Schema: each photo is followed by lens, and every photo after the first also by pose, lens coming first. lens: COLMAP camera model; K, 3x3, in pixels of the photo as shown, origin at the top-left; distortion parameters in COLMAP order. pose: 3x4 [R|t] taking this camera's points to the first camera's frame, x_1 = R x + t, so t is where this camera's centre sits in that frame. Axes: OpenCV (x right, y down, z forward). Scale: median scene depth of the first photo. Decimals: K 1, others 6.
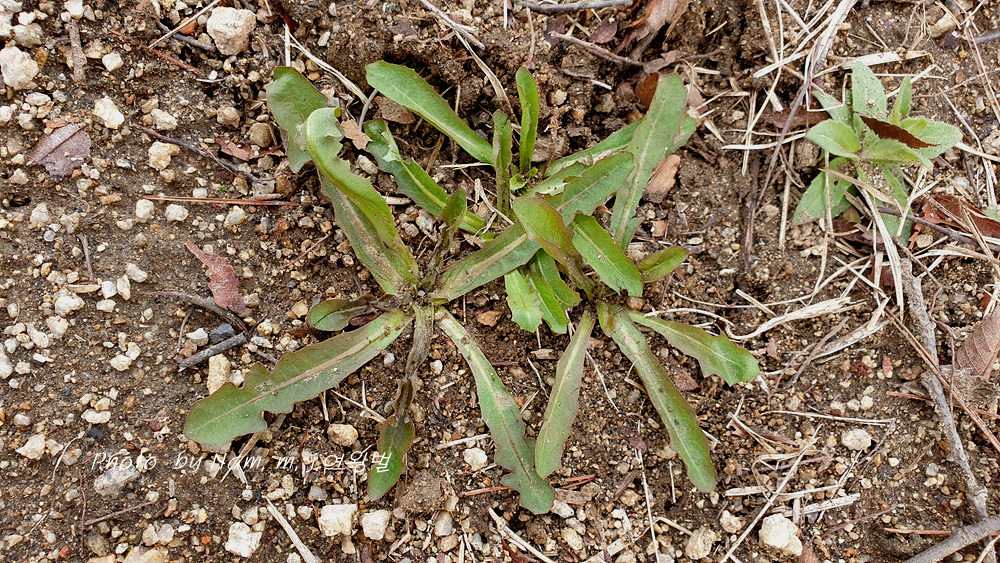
lens RADIAL K [[791.8, 0, 496.7], [0, 791.8, 281.5], [0, 0, 1]] dist [-0.146935, 0.153600]
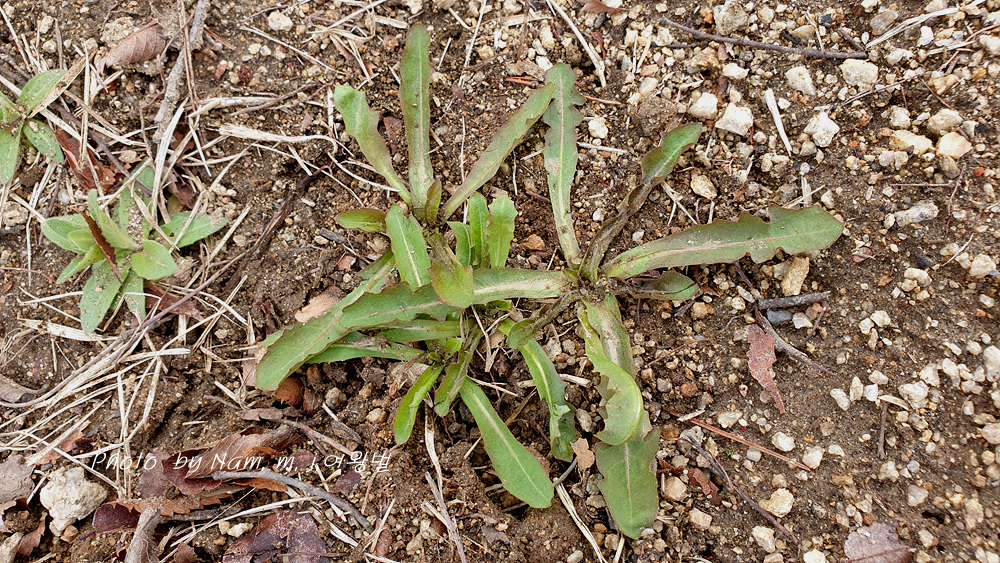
lens RADIAL K [[791.8, 0, 496.7], [0, 791.8, 281.5], [0, 0, 1]] dist [-0.146935, 0.153600]
pose [[-0.907507, -0.410098, 0.090831, -0.082042], [0.418769, -0.866580, 0.271424, -0.306996], [-0.032597, 0.284356, 0.958164, 0.010322]]
